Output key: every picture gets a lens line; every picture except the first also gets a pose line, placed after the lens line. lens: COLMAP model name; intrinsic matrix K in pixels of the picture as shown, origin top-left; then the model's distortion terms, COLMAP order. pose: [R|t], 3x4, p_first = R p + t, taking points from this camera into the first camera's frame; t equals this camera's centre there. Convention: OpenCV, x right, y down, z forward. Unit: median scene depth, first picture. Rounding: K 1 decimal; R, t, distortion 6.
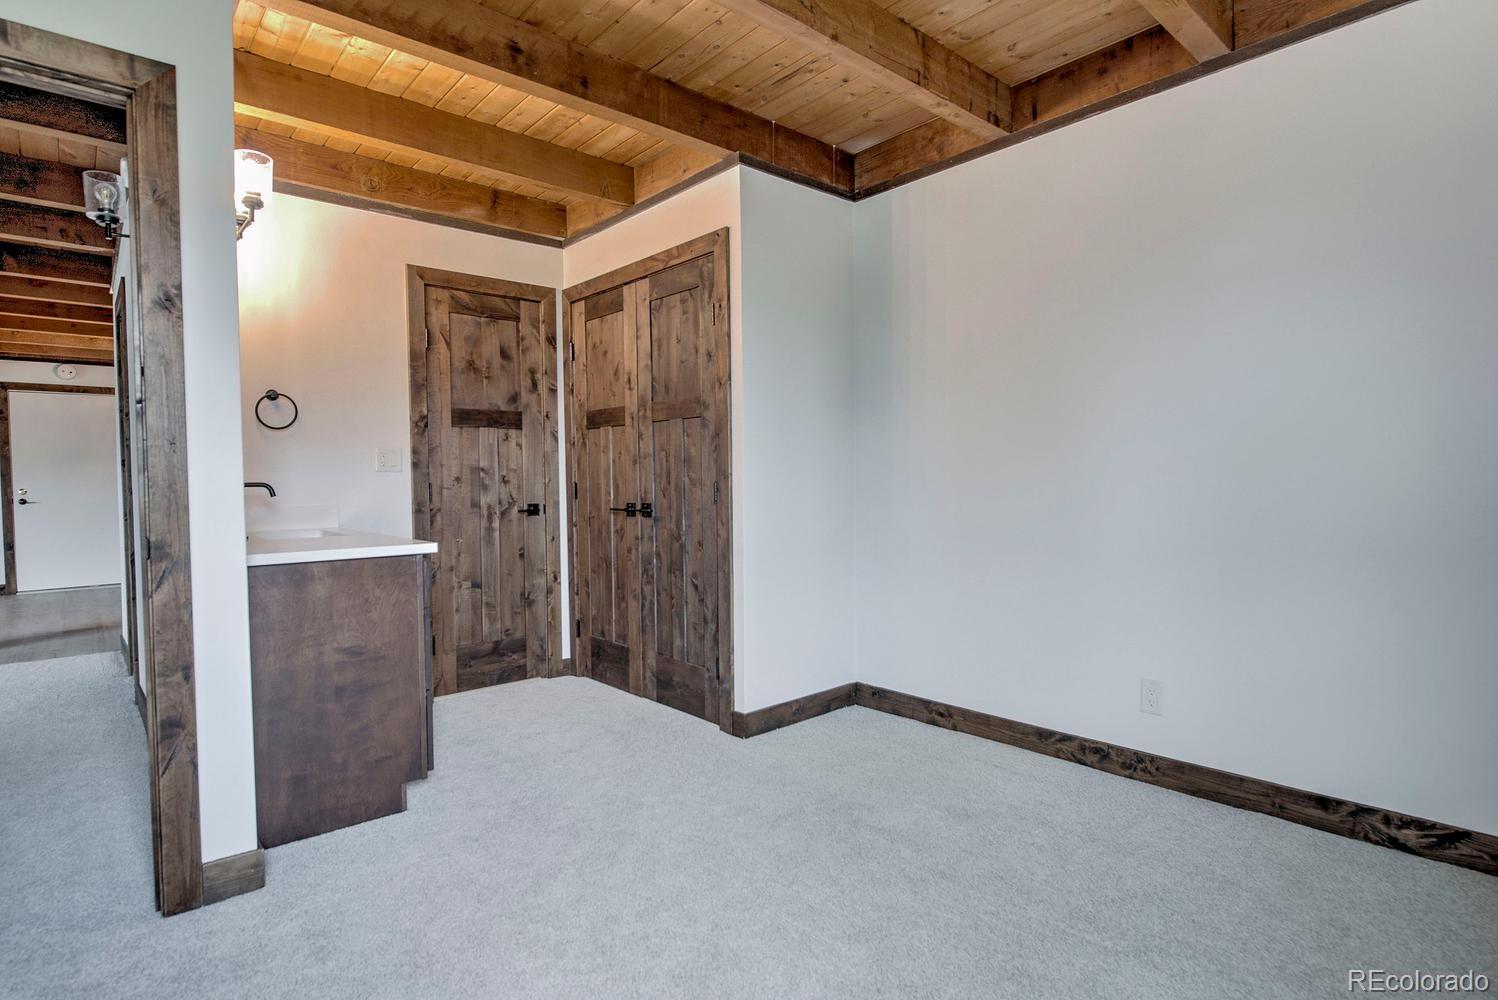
lens RADIAL K [[759.5, 0, 738.3], [0, 759.5, 494.3], [0, 0, 1]] dist [-0.005096, -0.004538]
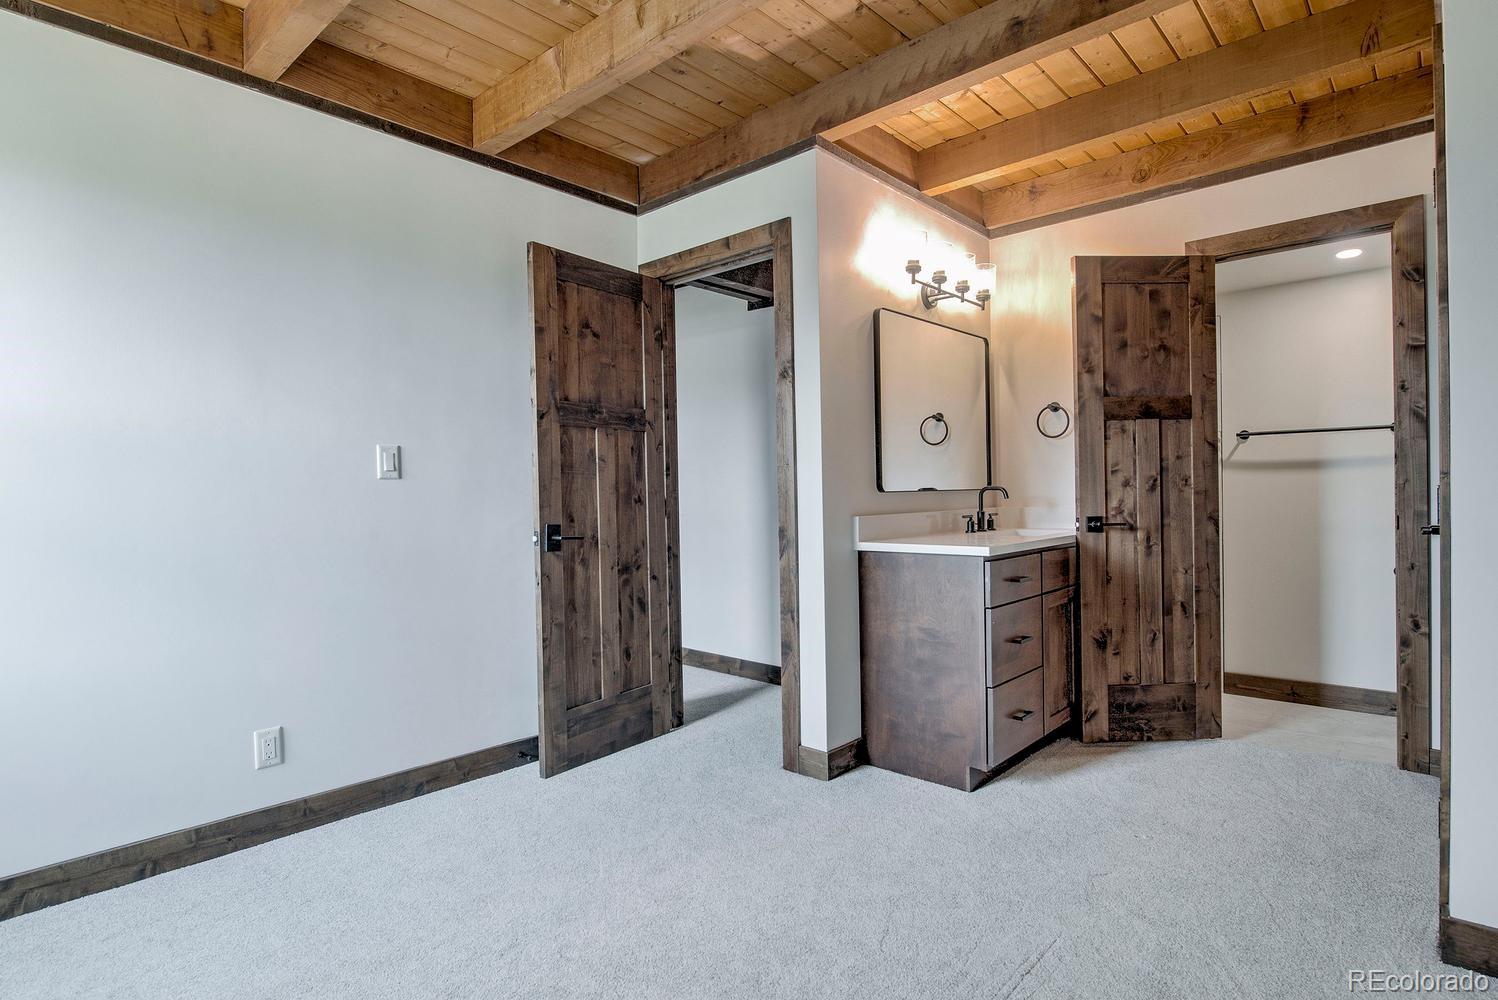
lens RADIAL K [[759.5, 0, 738.3], [0, 759.5, 494.3], [0, 0, 1]] dist [-0.005096, -0.004538]
pose [[0.124945, 0.014627, -0.992056, 0.374786], [-0.006045, 0.999884, 0.013981, -0.012878], [0.992145, 0.004250, 0.125019, 0.341822]]
